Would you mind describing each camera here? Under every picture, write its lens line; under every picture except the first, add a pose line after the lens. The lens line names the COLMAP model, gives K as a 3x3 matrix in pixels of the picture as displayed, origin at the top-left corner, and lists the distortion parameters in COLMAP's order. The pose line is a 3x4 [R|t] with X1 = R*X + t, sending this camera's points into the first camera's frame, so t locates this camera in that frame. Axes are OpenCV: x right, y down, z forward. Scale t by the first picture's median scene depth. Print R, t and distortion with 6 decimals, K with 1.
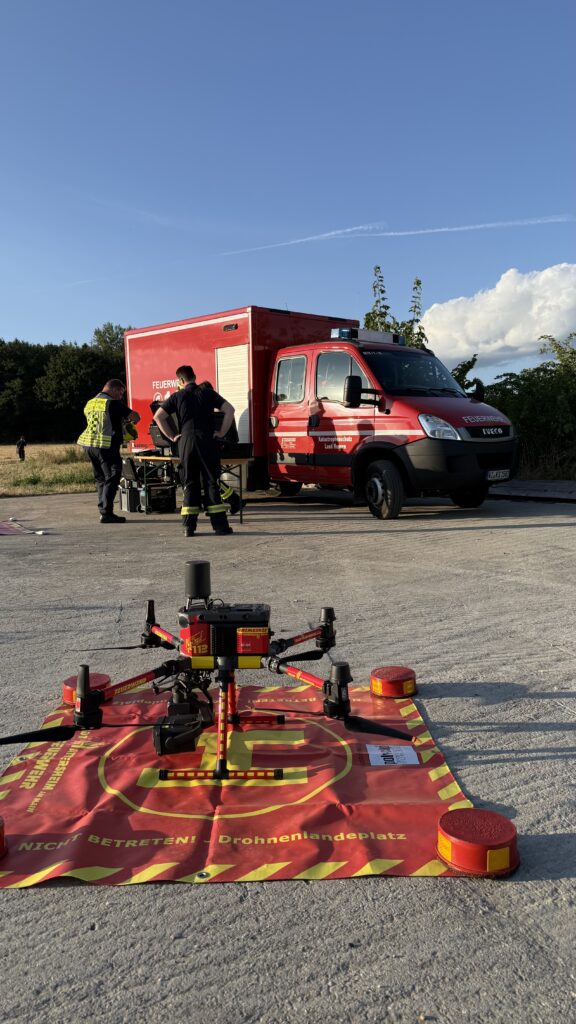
lens RADIAL K [[714.6, 0, 288.4], [0, 714.6, 532.9], [0, 0, 1]] dist [0.055802, -0.002865]
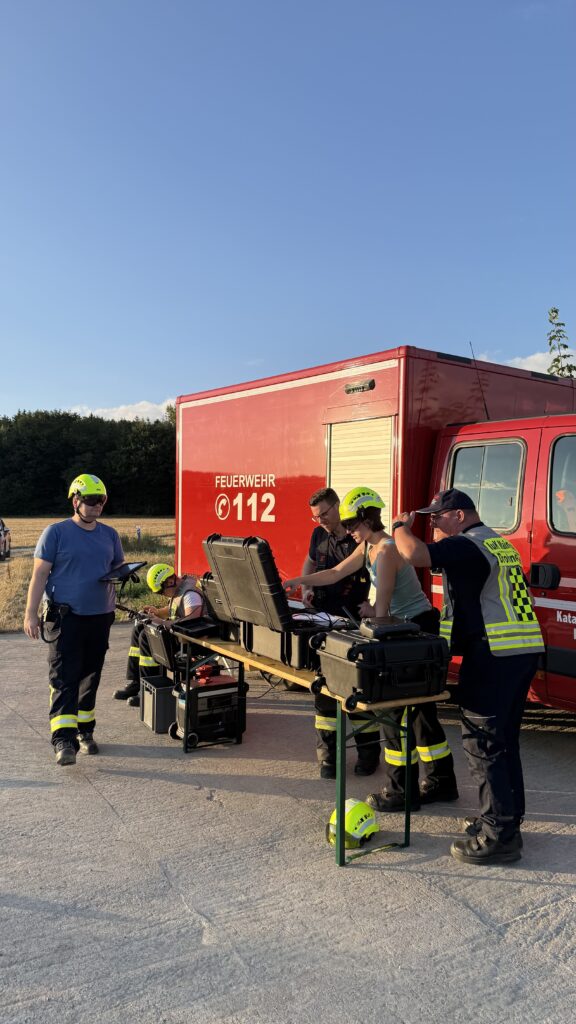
lens RADIAL K [[714.6, 0, 288.4], [0, 714.6, 532.9], [0, 0, 1]] dist [0.055802, -0.002865]
pose [[0.995715, 0.032533, -0.086562, -0.060123], [-0.041417, 0.993829, -0.102899, -0.083945], [0.082680, 0.106043, 0.990918, 0.334424]]
